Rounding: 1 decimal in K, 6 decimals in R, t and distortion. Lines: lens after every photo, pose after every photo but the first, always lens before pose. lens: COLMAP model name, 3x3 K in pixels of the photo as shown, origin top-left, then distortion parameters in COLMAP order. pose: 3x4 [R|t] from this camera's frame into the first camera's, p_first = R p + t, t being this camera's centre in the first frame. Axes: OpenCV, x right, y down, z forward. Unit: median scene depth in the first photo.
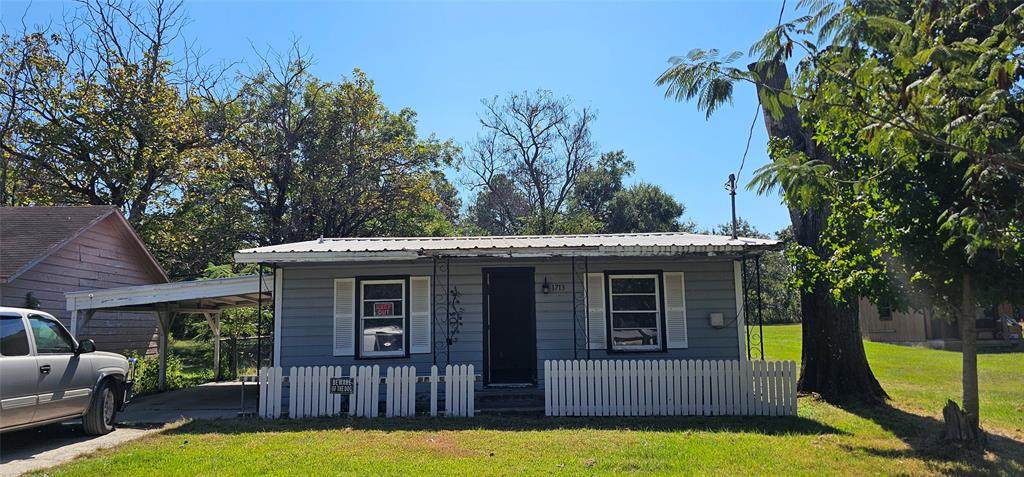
lens RADIAL K [[733.6, 0, 512.0], [0, 733.6, 238.5], [0, 0, 1]] dist [0.099345, -0.116967]
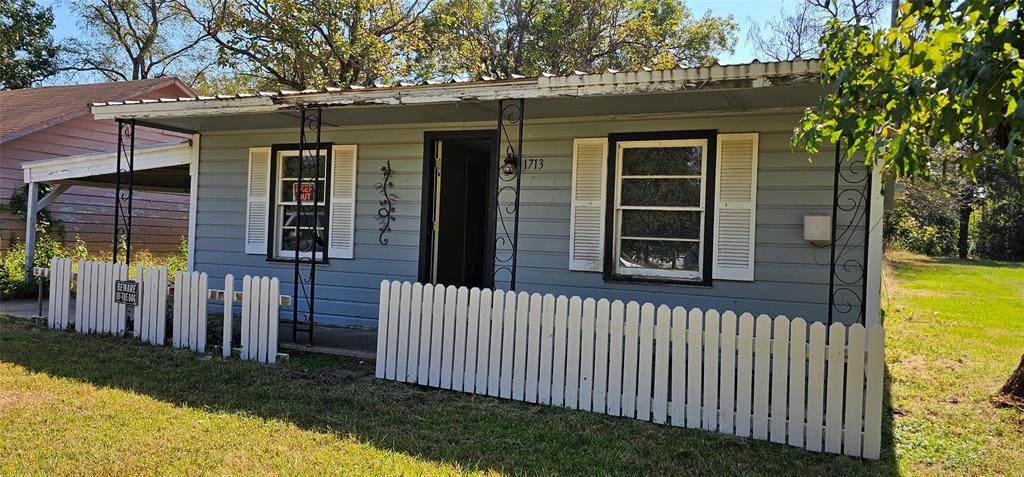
lens RADIAL K [[733.6, 0, 512.0], [0, 733.6, 238.5], [0, 0, 1]] dist [0.099345, -0.116967]
pose [[0.885237, 0.052153, -0.462208, 0.325810], [-0.000208, 0.993739, 0.111729, 0.061046], [0.465141, -0.098811, 0.879705, 0.471999]]
